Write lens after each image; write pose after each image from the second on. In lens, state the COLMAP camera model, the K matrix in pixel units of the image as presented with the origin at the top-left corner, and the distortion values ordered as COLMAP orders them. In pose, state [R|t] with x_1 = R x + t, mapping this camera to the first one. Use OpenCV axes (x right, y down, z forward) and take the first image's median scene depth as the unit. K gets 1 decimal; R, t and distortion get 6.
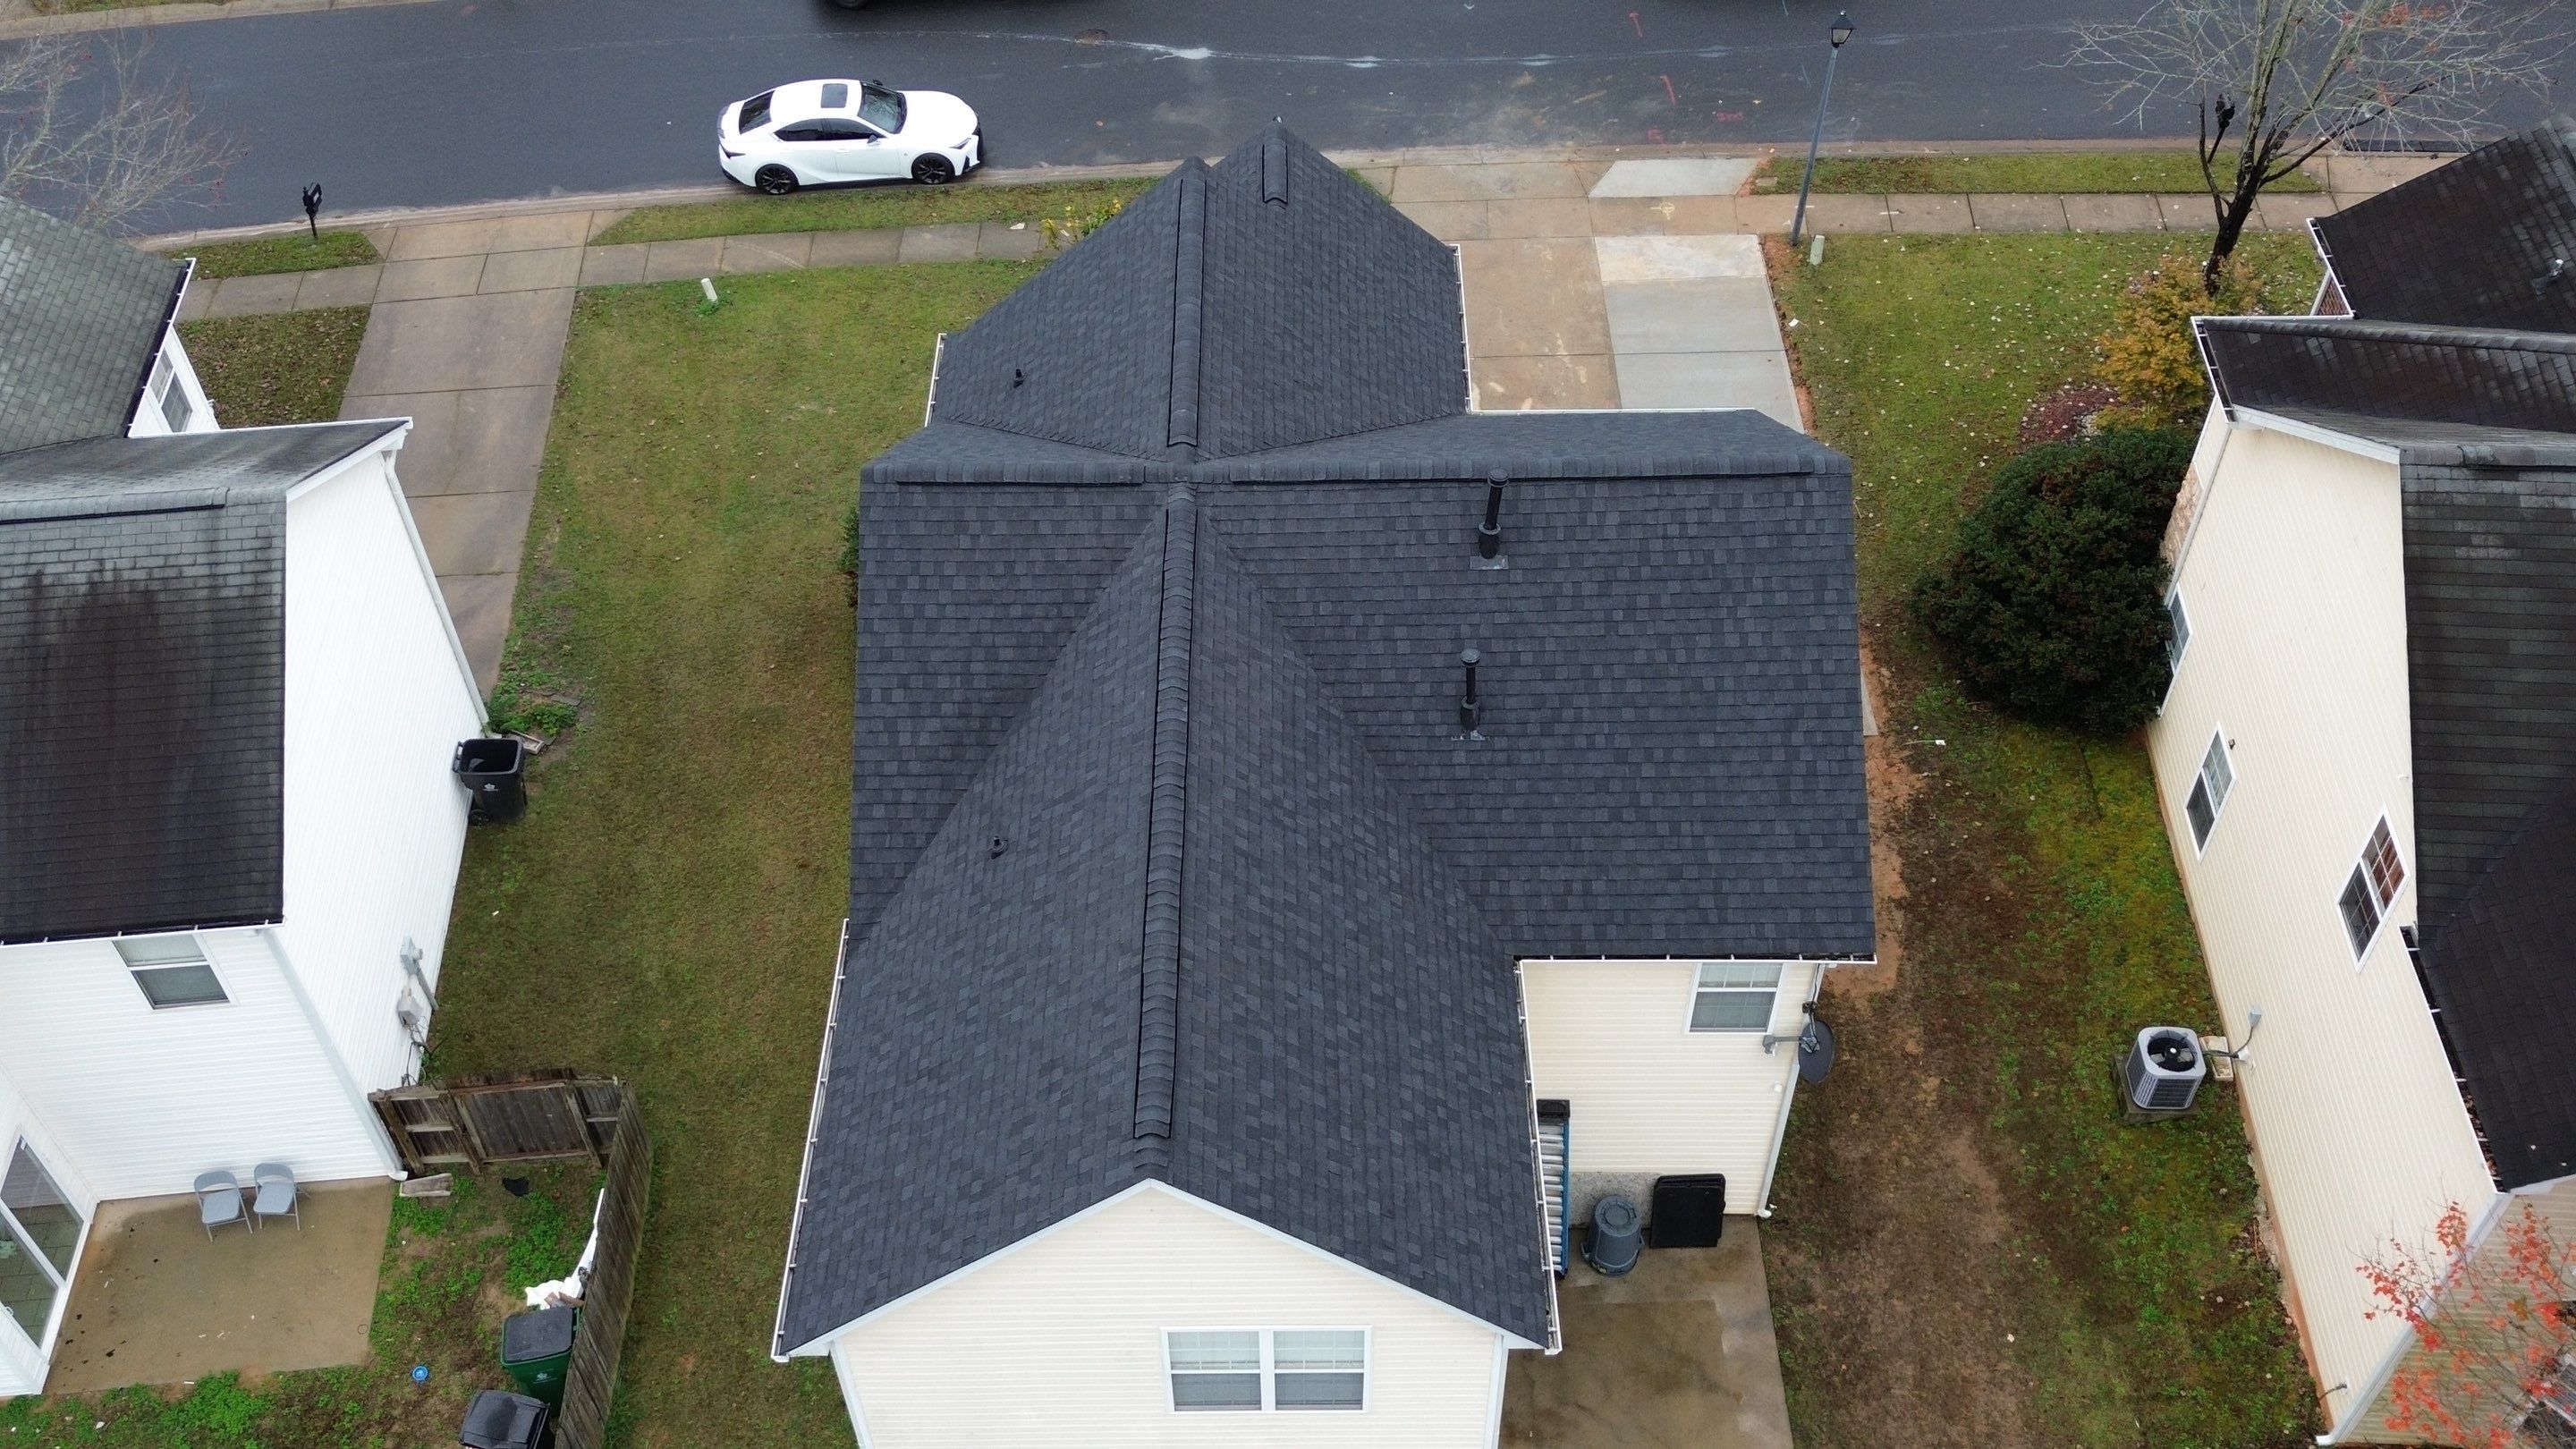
lens RADIAL K [[2393.9, 0, 1299.3], [0, 2393.9, 722.7], [0, 0, 1]] dist [0.069472, -0.016698]
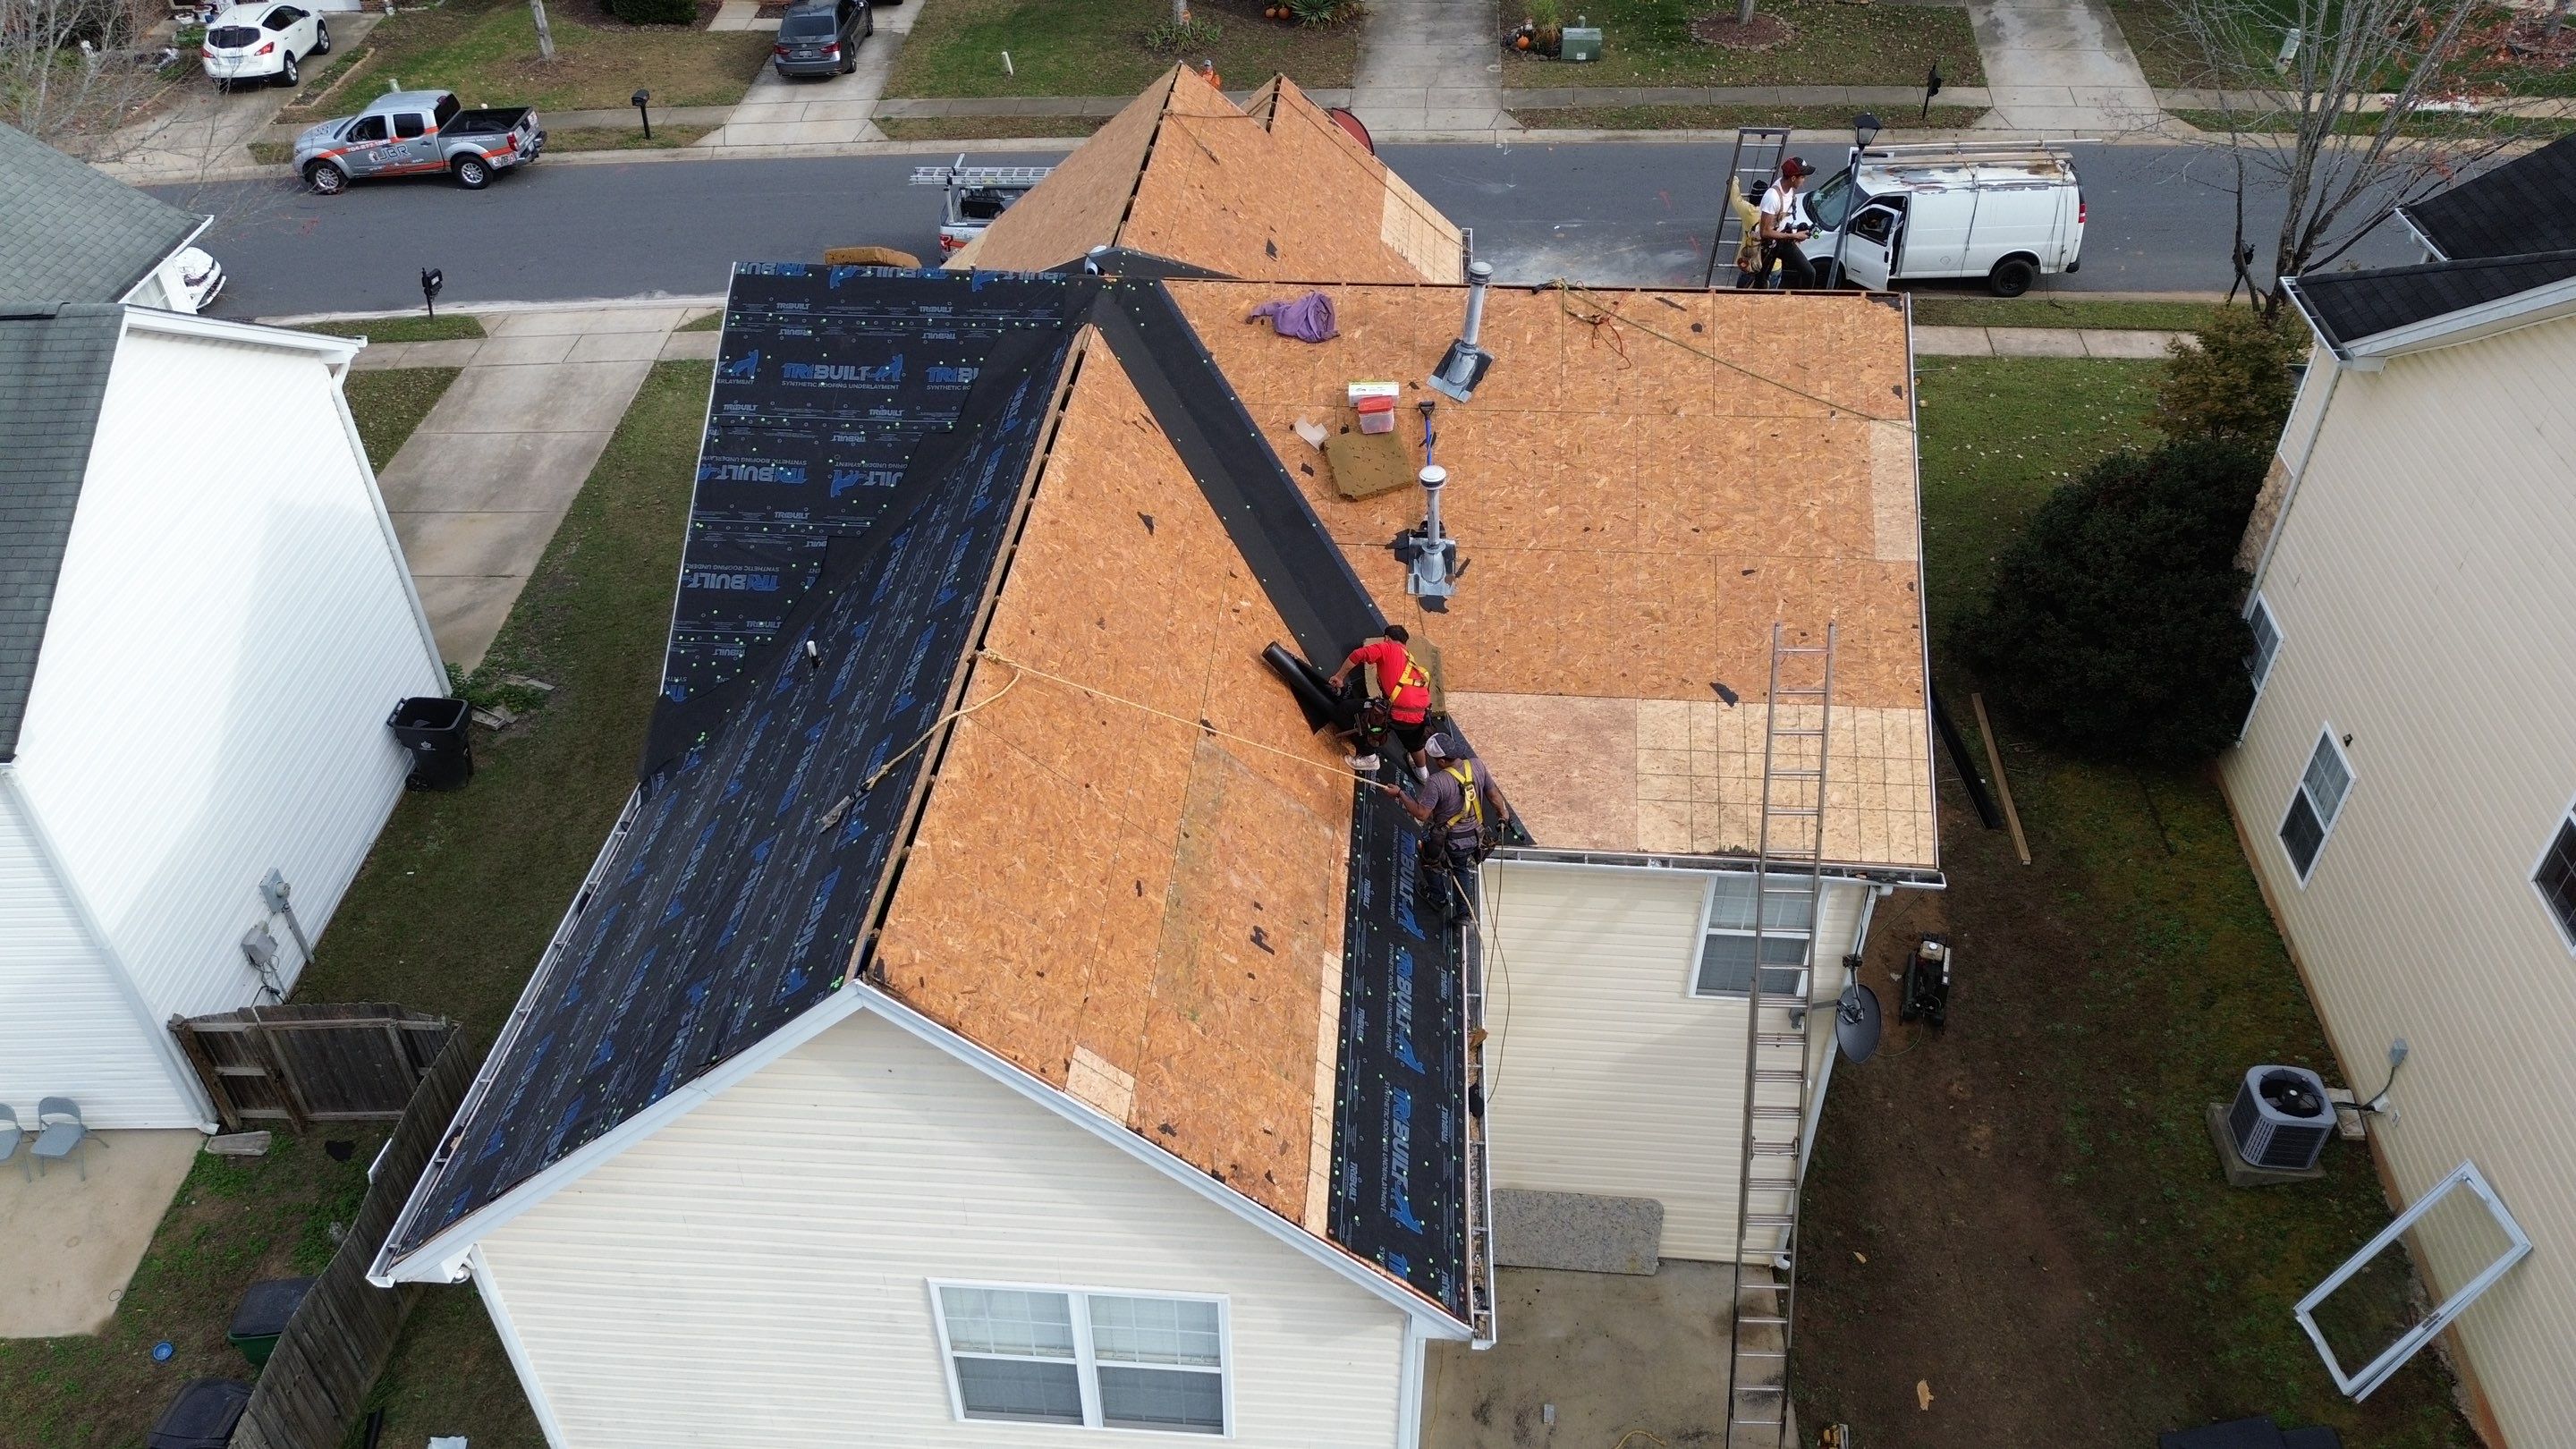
lens RADIAL K [[1840.2, 0, 1293.7], [0, 1840.2, 725.9], [0, 0, 1]] dist [0.066738, -0.053645]
pose [[0.997087, 0.049089, -0.058379, 0.051567], [-0.057495, 0.986654, -0.152342, 0.120295], [0.050122, 0.155255, 0.986602, 0.317169]]
